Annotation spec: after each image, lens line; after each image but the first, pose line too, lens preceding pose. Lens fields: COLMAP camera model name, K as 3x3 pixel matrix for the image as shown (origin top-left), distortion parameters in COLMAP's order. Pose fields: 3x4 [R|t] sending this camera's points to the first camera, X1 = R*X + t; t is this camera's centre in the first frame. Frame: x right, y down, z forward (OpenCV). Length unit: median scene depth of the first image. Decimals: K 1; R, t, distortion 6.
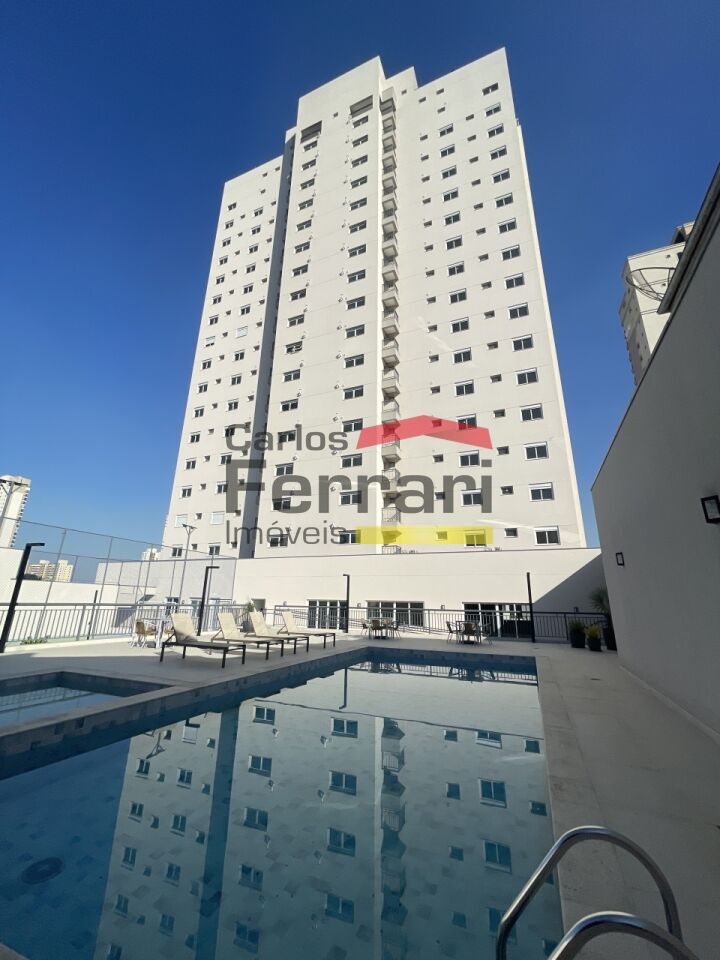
lens RADIAL K [[388.4, 0, 361.5], [0, 388.4, 479.7], [0, 0, 1]] dist [0.000405, 0.000013]
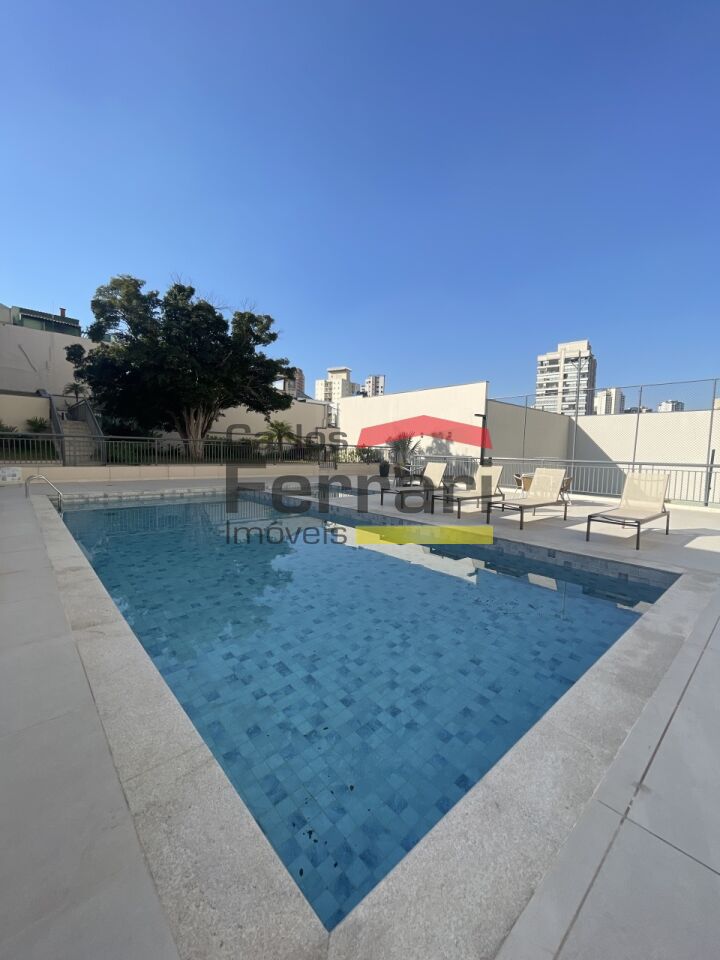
lens RADIAL K [[388.4, 0, 359.9], [0, 388.4, 478.7], [0, 0, 1]] dist [0.000405, 0.000013]
pose [[-0.429752, 0.045873, -0.901781, 0.331794], [0.238920, 0.968890, -0.064572, 0.210652], [0.870764, -0.243204, -0.427342, 0.661949]]
